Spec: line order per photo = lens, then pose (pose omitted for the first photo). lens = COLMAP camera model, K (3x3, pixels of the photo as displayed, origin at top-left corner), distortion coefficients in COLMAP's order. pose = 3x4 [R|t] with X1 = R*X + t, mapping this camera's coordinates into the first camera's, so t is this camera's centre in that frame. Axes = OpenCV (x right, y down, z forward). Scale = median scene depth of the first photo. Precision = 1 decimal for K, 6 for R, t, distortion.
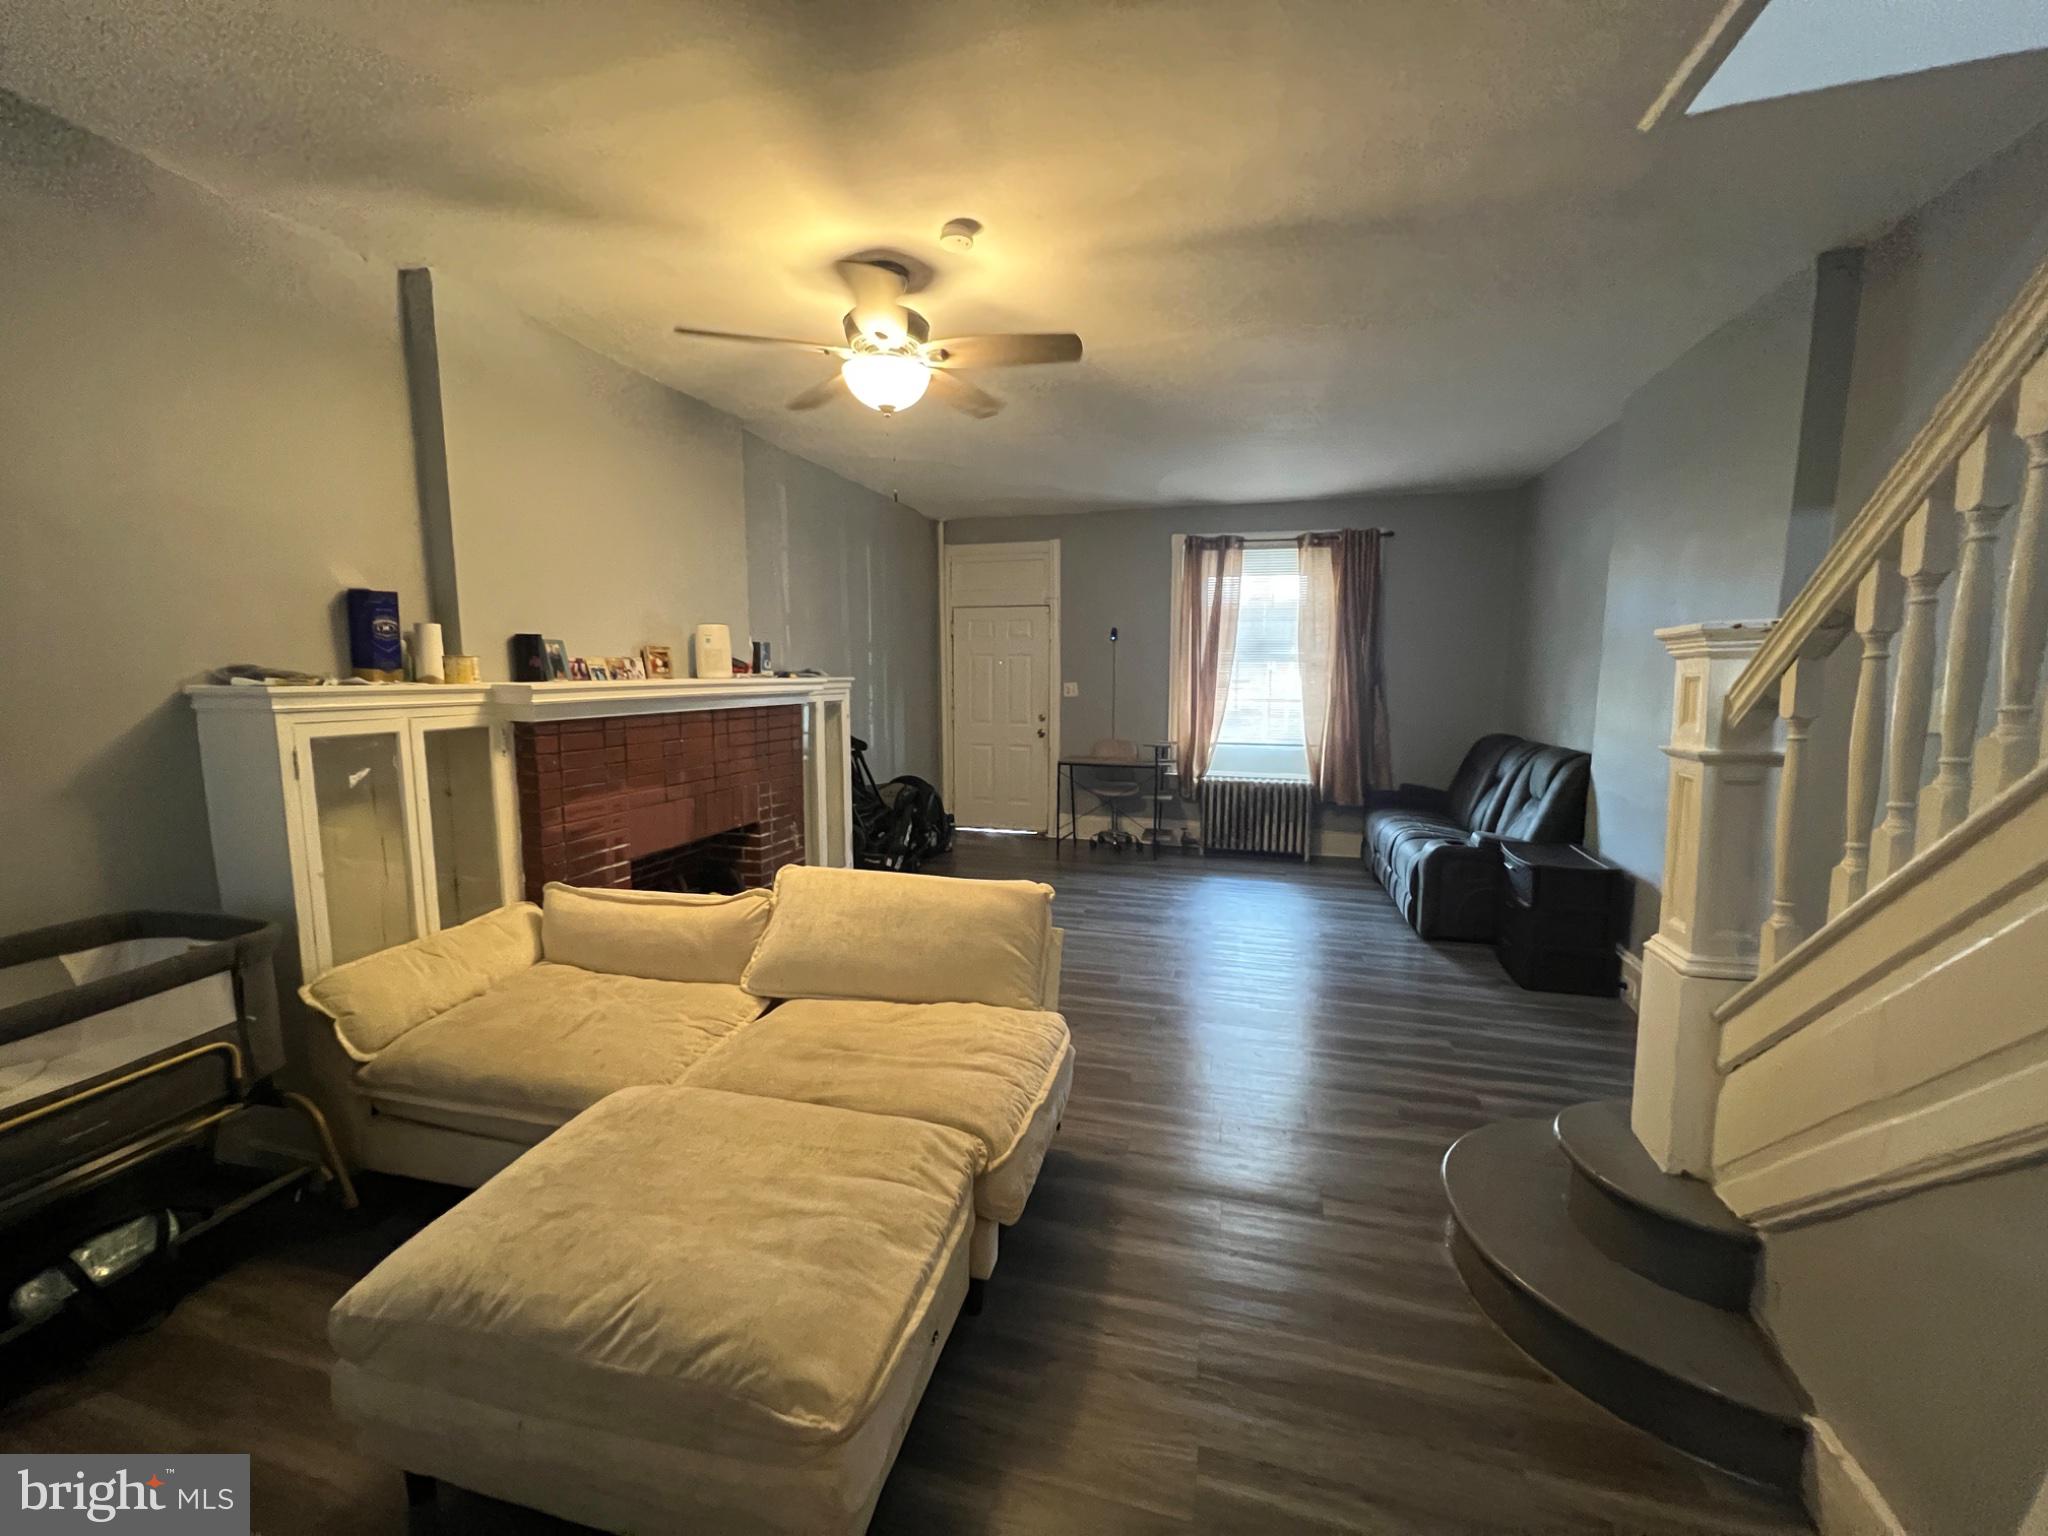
lens RADIAL K [[818.7, 0, 1026.1], [0, 818.7, 769.7], [0, 0, 1]] dist [-0.002500, 0.000422]
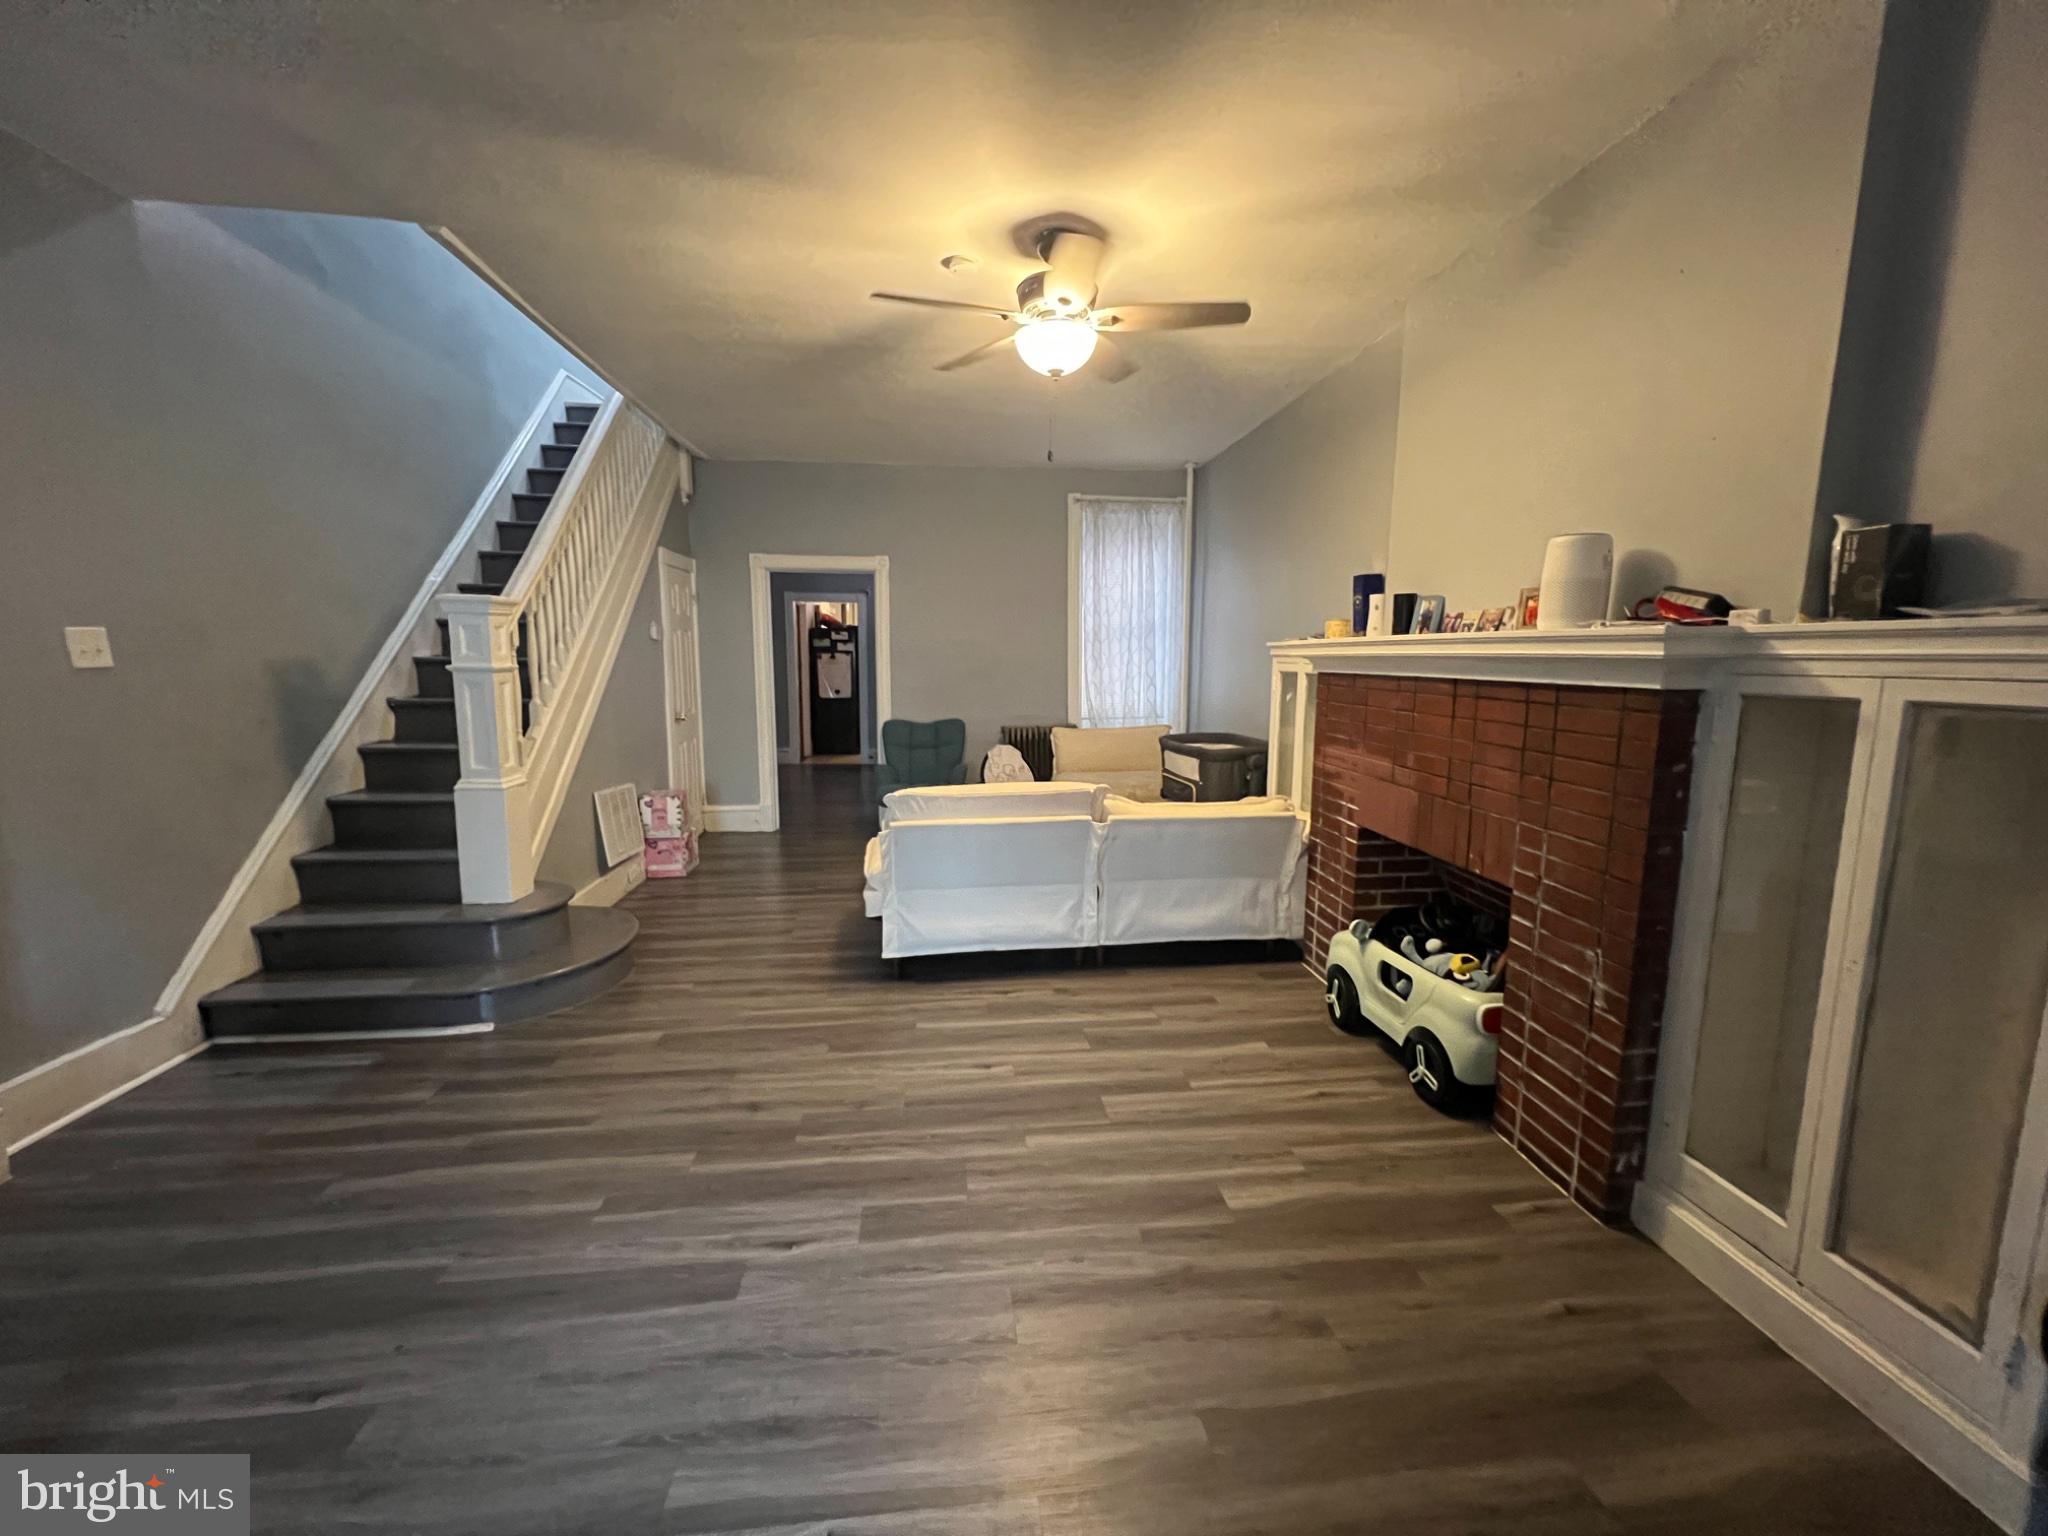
lens RADIAL K [[818.7, 0, 1025.1], [0, 818.7, 767.1], [0, 0, 1]] dist [-0.002500, 0.000422]
pose [[-0.927729, 0.041646, -0.370924, 0.242187], [-0.054307, 0.968121, 0.244524, -0.177164], [0.369283, 0.246996, -0.895892, 1.776498]]
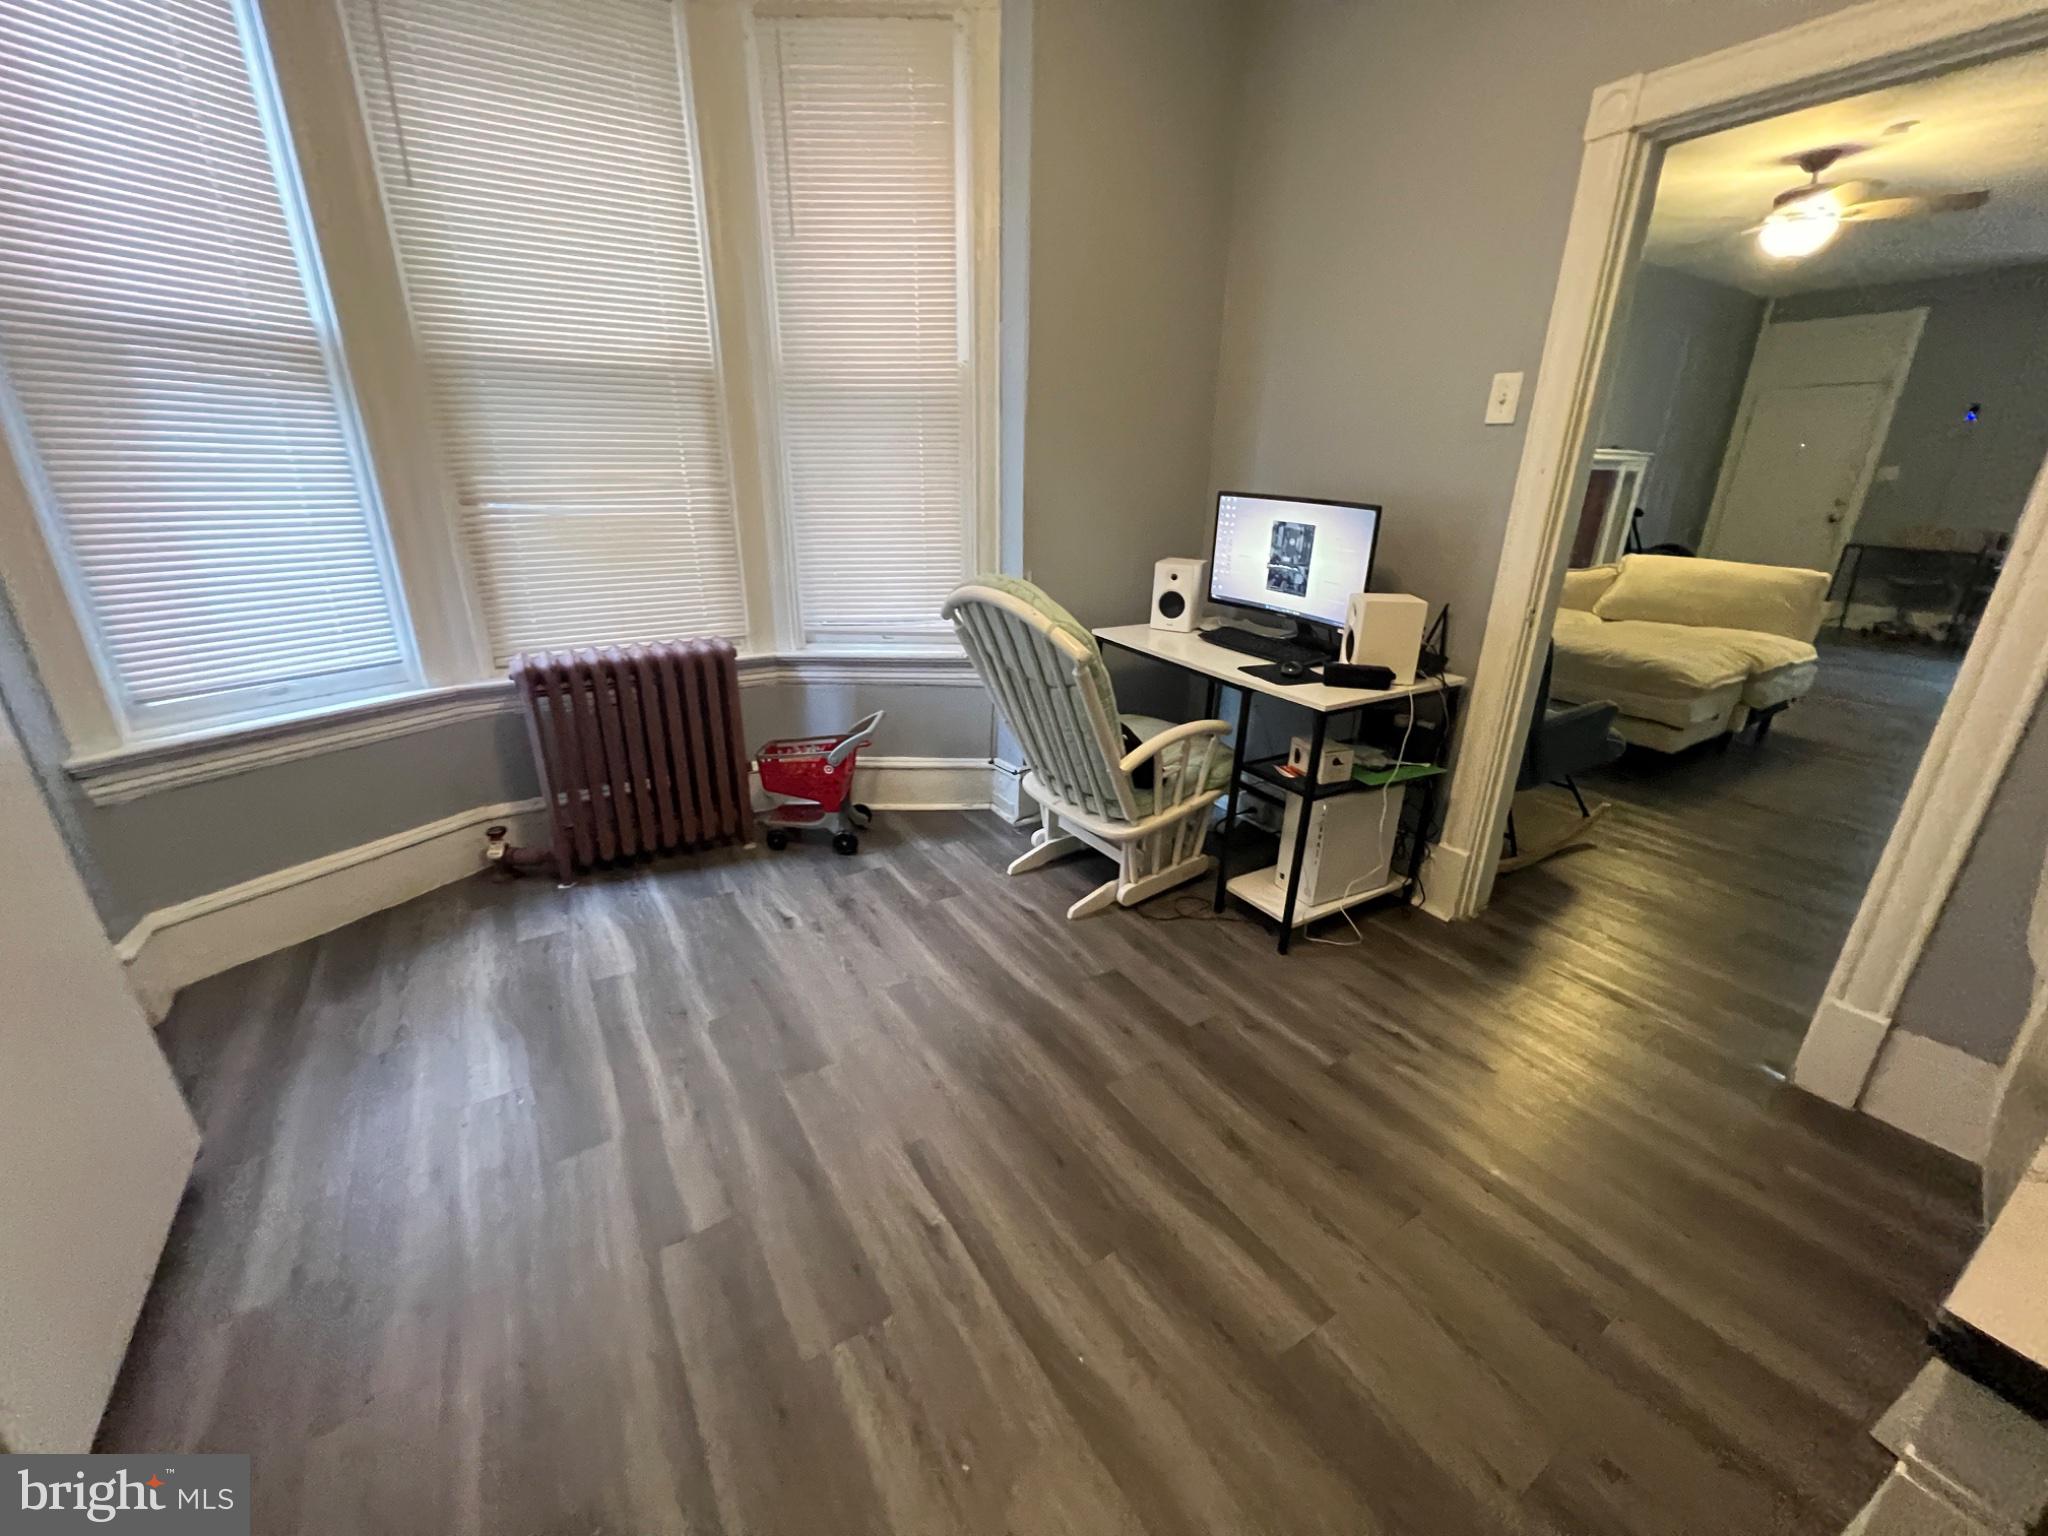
lens RADIAL K [[818.7, 0, 1024.8], [0, 818.7, 771.6], [0, 0, 1]] dist [-0.002500, 0.000422]
pose [[0.743241, 0.243208, -0.623252, -0.041853], [-0.092593, 0.960012, 0.264202, 0.191452], [0.662586, -0.138657, 0.736040, -1.063767]]
